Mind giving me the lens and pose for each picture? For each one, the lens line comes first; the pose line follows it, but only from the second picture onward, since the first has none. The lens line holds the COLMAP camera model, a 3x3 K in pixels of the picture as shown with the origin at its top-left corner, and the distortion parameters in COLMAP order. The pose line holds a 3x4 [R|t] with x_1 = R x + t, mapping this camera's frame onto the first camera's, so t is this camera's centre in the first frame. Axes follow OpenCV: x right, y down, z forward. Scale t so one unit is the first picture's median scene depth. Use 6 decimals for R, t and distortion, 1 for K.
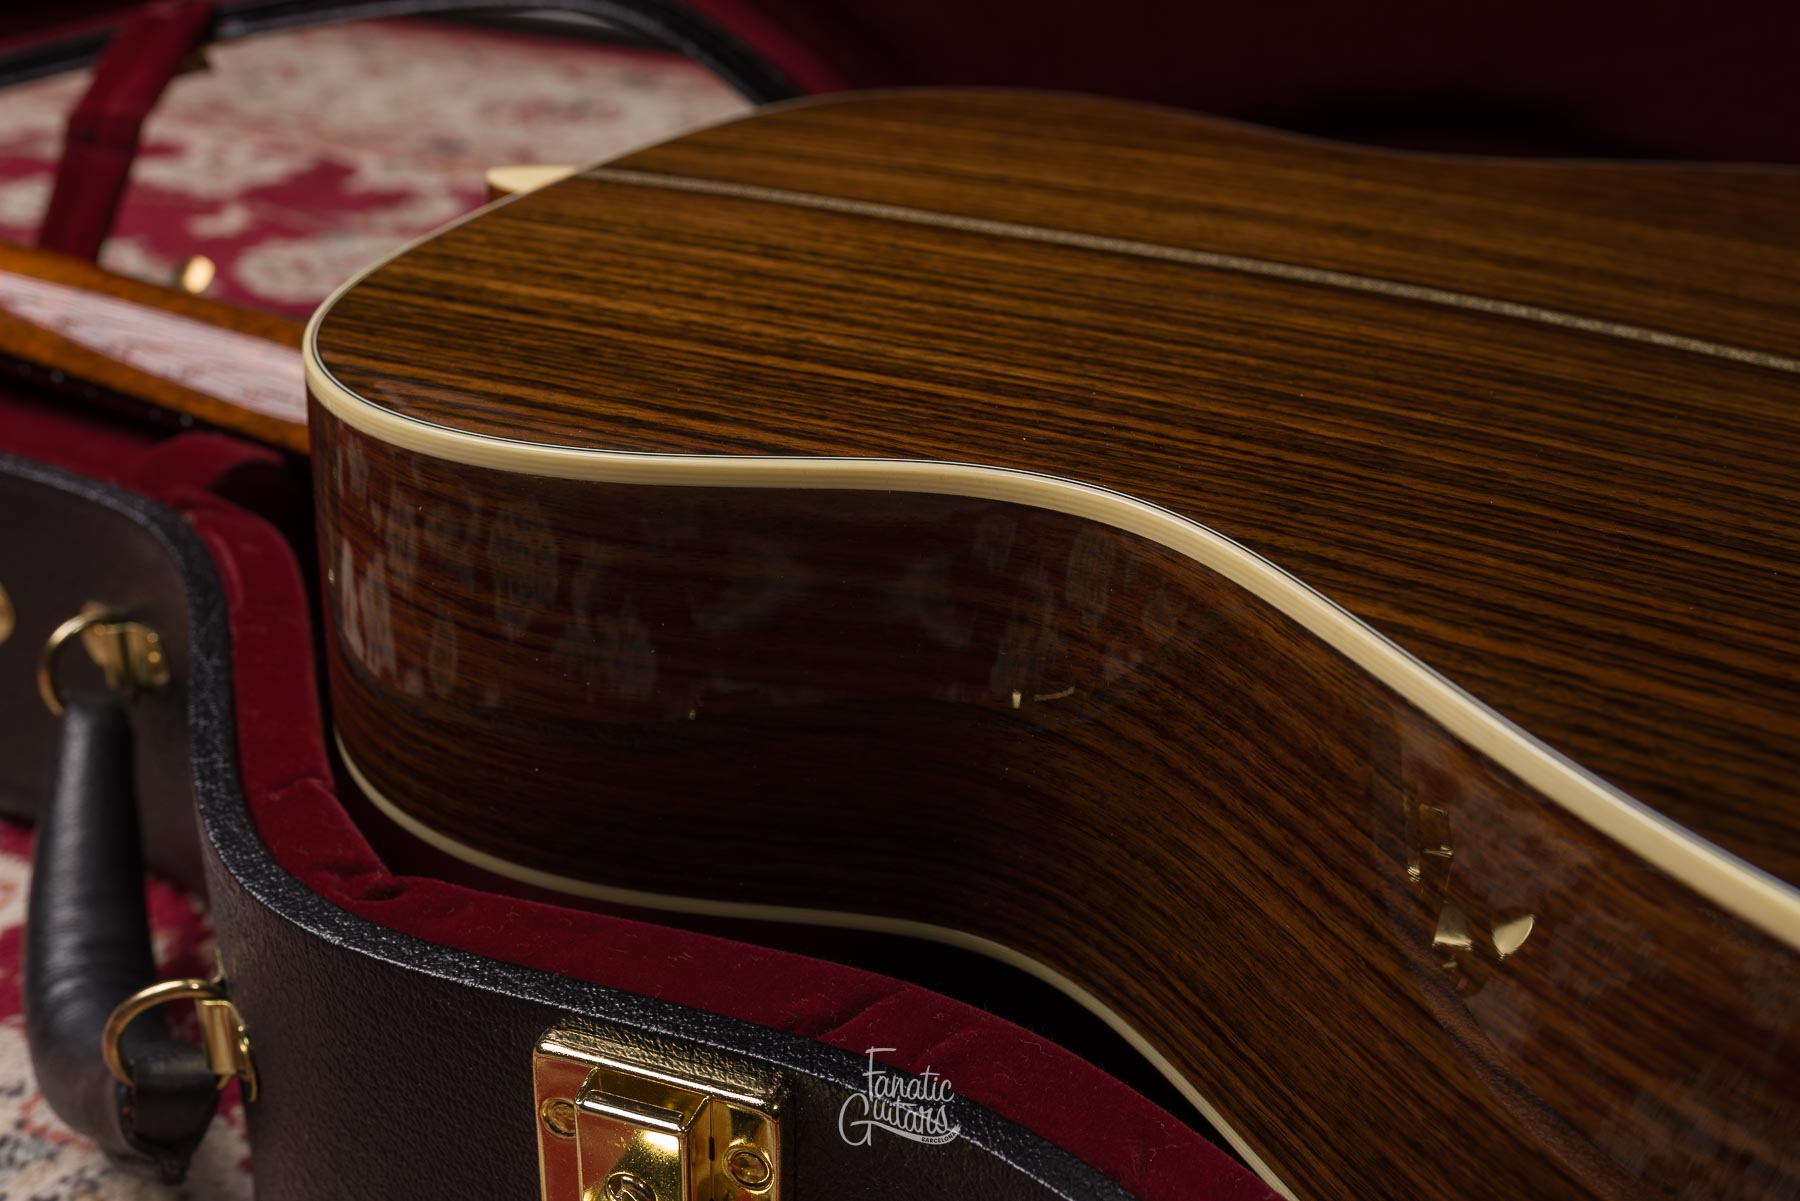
lens RADIAL K [[1816.1, 0, 900.0], [0, 1816.1, 600.5], [0, 0, 1]] dist [0.002015, 0.003435]
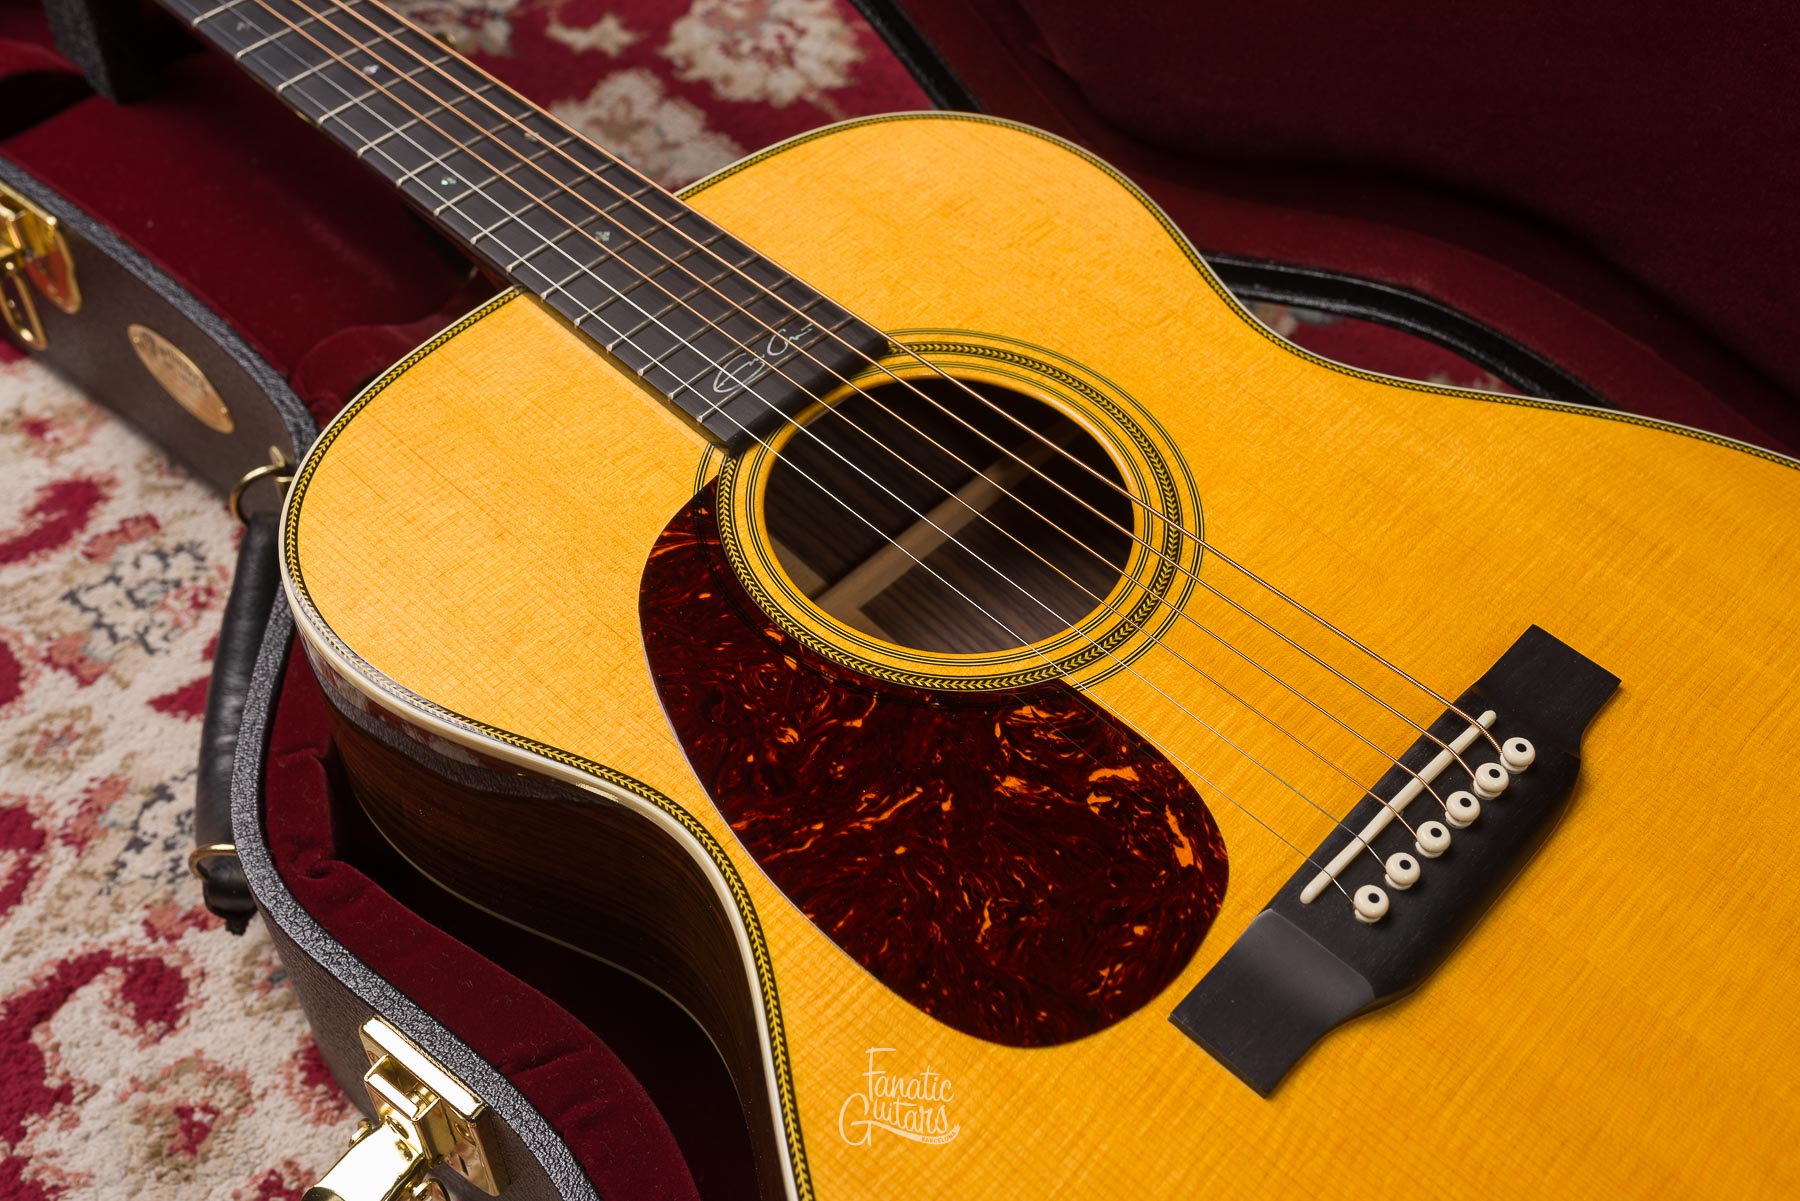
lens RADIAL K [[1765.4, 0, 900.0], [0, 1765.4, 600.5], [0, 0, 1]] dist [0.001980, -0.002479]
pose [[0.946783, 0.251983, -0.200267, 0.395252], [-0.157148, 0.904874, 0.395611, -0.663432], [0.280904, -0.343086, 0.896317, -0.125465]]
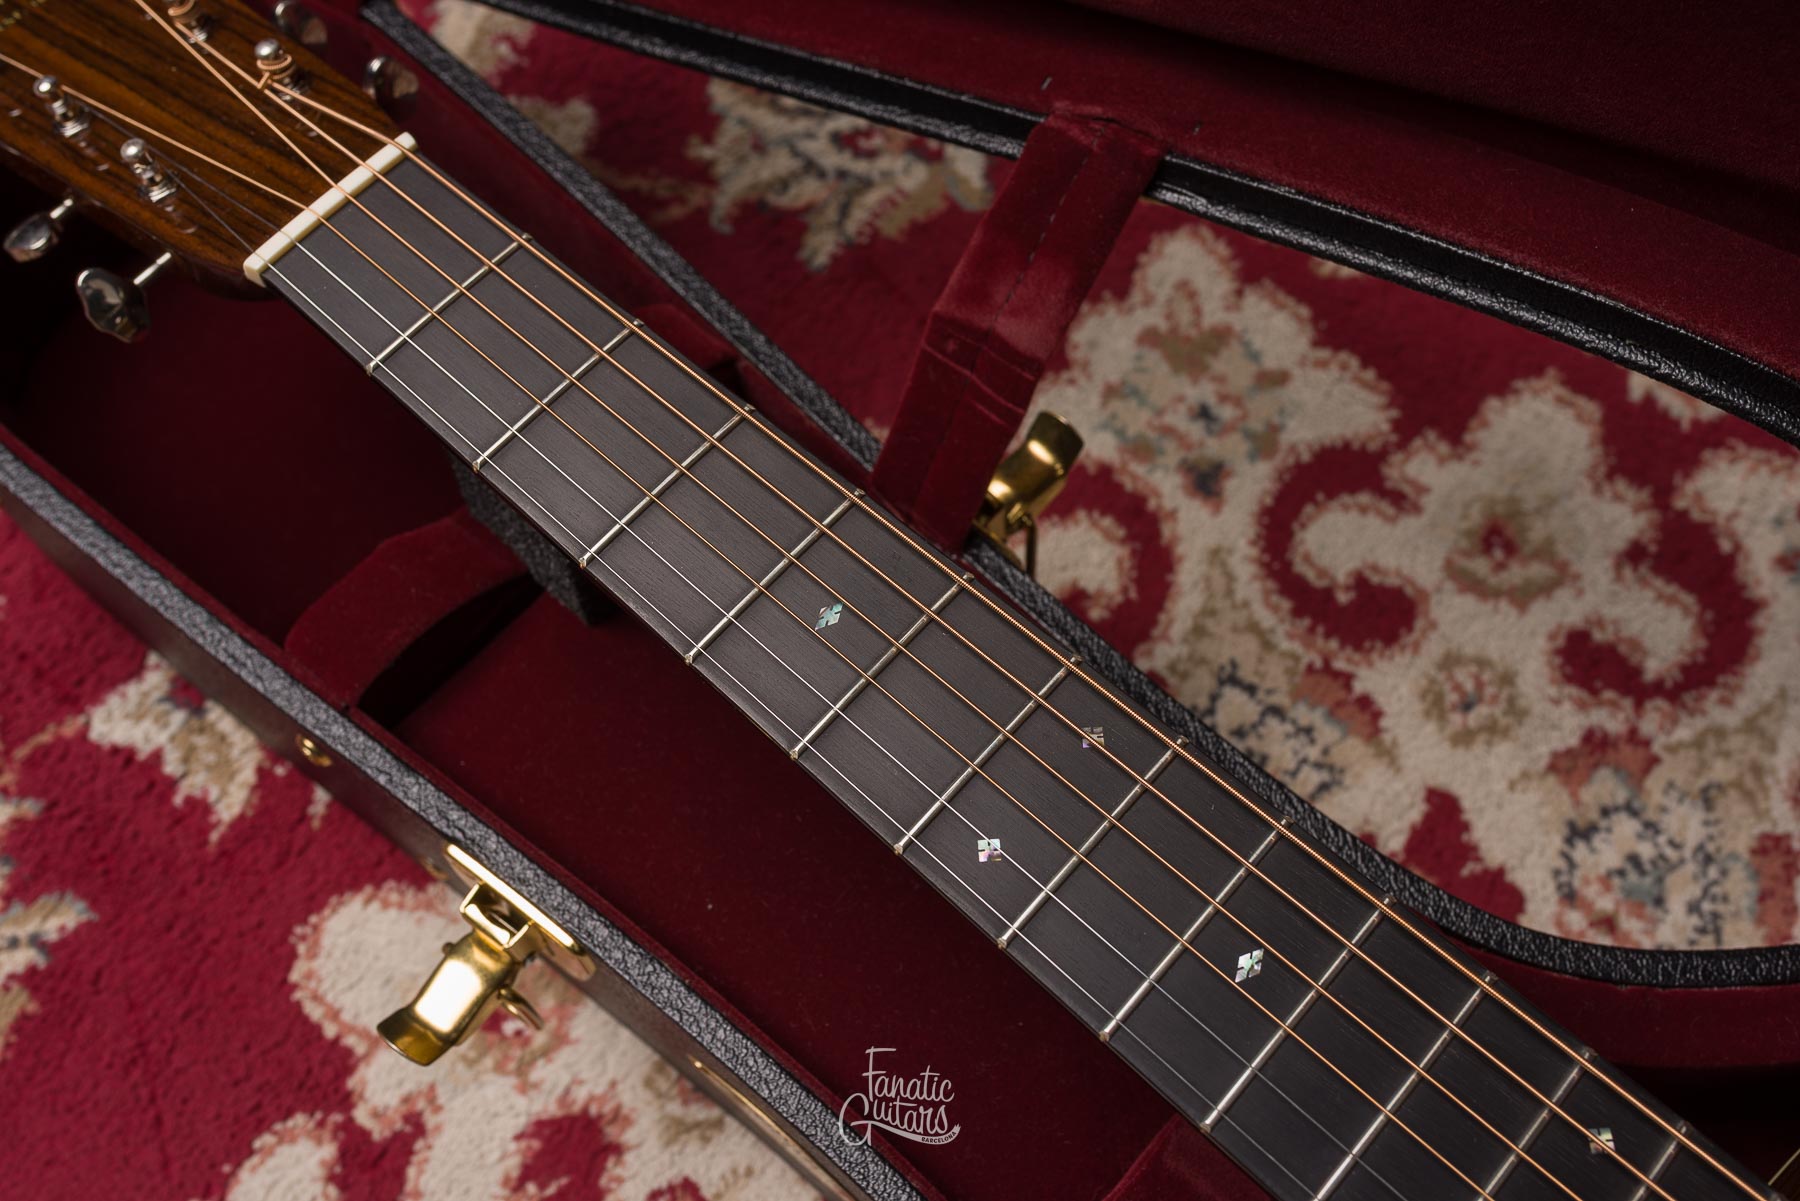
lens RADIAL K [[1789.1, 0, 900.0], [0, 1789.1, 600.5], [0, 0, 1]] dist [0.006148, -0.004202]
pose [[0.950740, 0.251010, -0.181898, -0.566349], [-0.088829, 0.782787, 0.615917, -1.067061], [0.296989, -0.569420, 0.766524, 0.725122]]
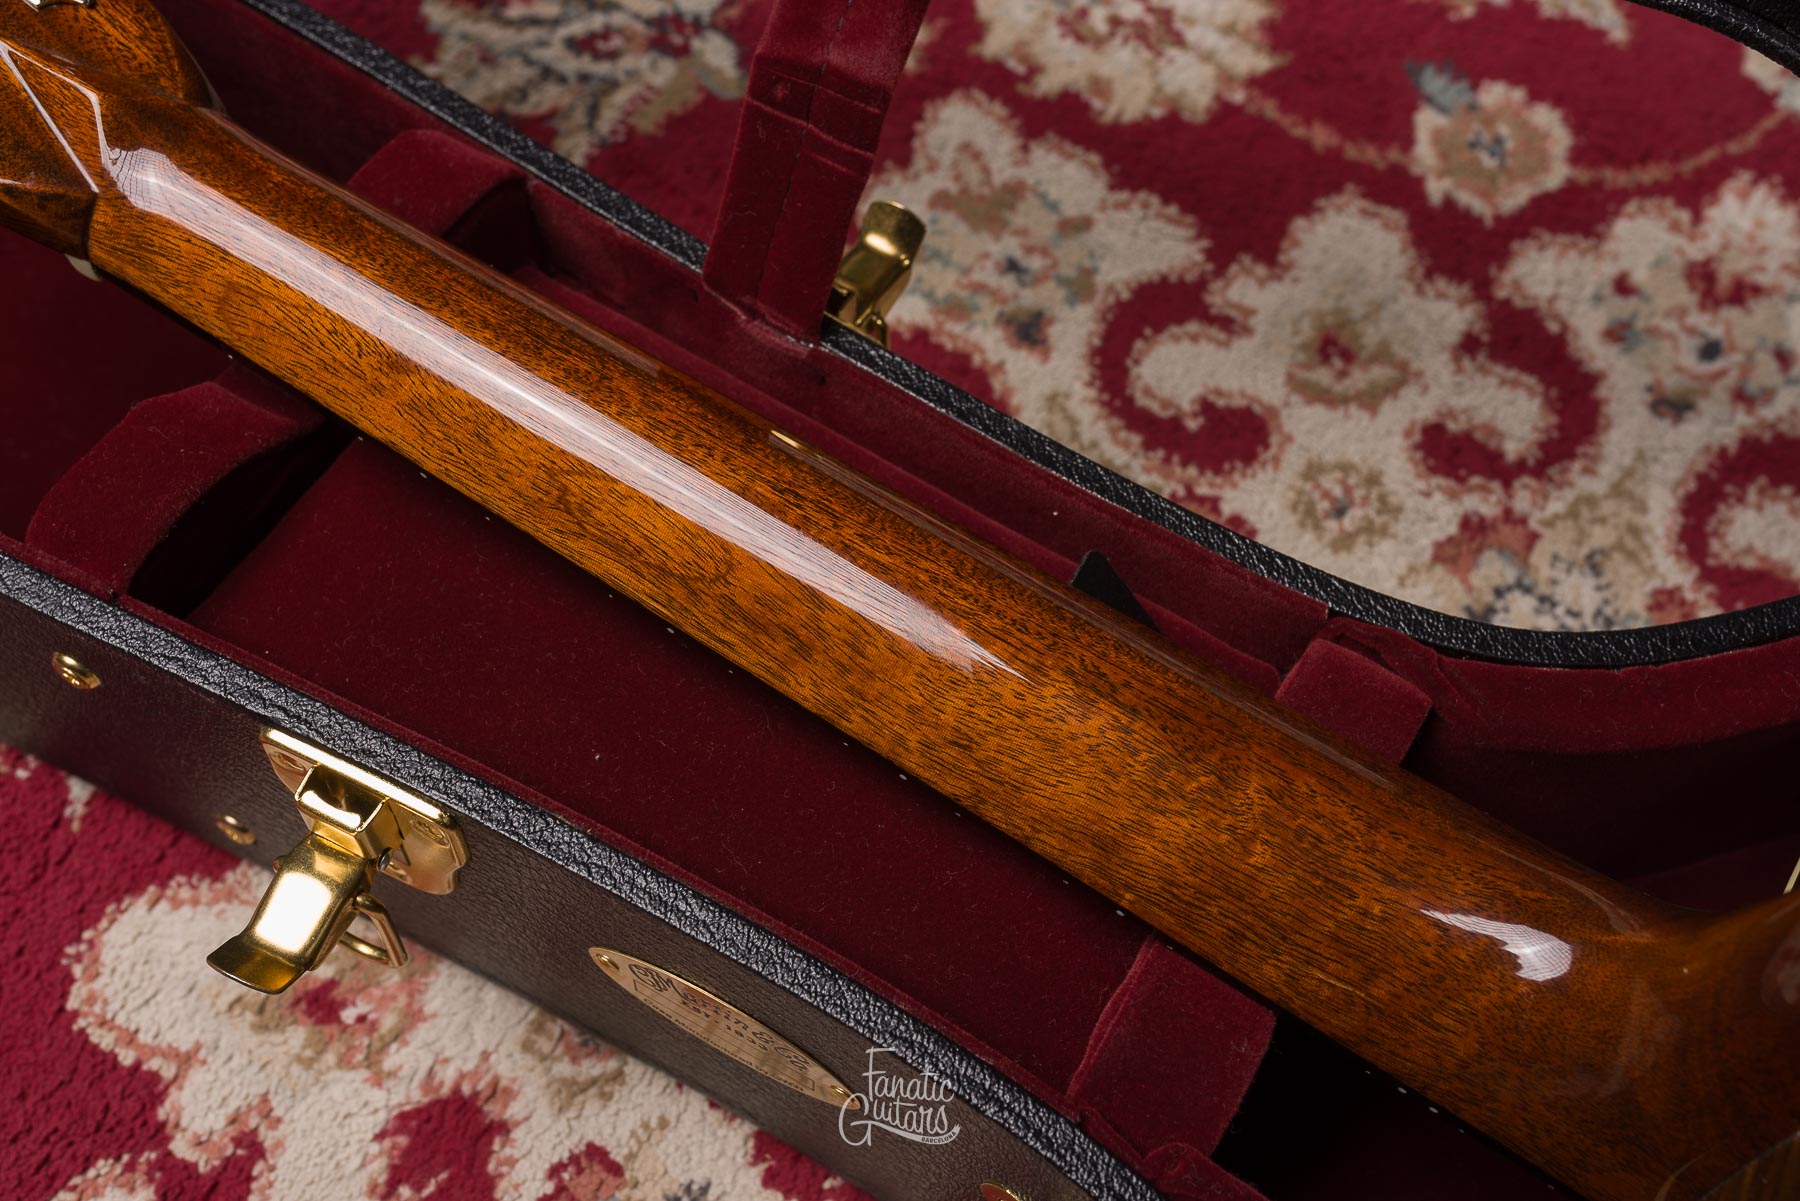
lens RADIAL K [[1790.2, 0, 900.0], [0, 1790.2, 600.5], [0, 0, 1]] dist [0.004442, -0.002934]
pose [[0.994211, 0.099555, -0.040409, -0.652338], [-0.062383, 0.841085, 0.537293, -0.783611], [0.087478, -0.531662, 0.842427, 0.698683]]
